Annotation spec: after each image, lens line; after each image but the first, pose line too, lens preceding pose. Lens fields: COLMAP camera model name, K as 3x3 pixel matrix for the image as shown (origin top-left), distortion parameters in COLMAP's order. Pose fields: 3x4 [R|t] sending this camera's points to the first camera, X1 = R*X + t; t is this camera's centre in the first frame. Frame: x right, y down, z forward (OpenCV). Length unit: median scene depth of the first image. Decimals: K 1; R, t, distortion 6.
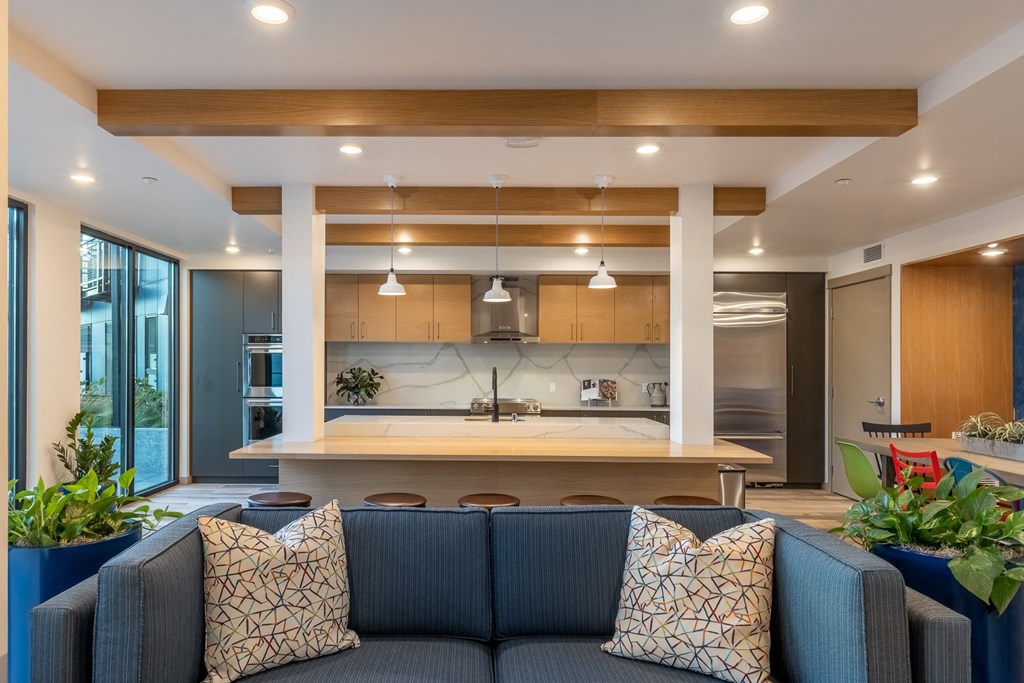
lens RADIAL K [[651.9, 0, 511.0], [0, 651.9, 364.4], [0, 0, 1]] dist [0.002785, -0.002393]
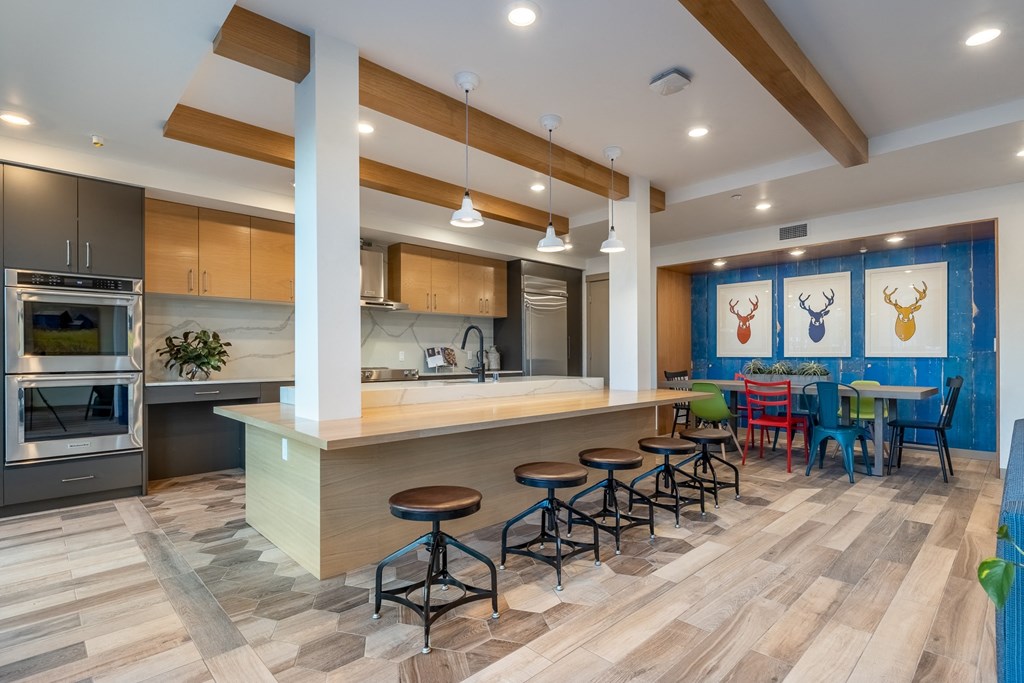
lens RADIAL K [[501.1, 0, 538.1], [0, 501.1, 347.0], [0, 0, 1]] dist [-0.002274, -0.000354]
pose [[0.729089, -0.003046, 0.684412, -0.379630], [0.009967, 0.999931, -0.006168, 0.034691], [-0.684347, 0.011318, 0.729069, 0.338959]]
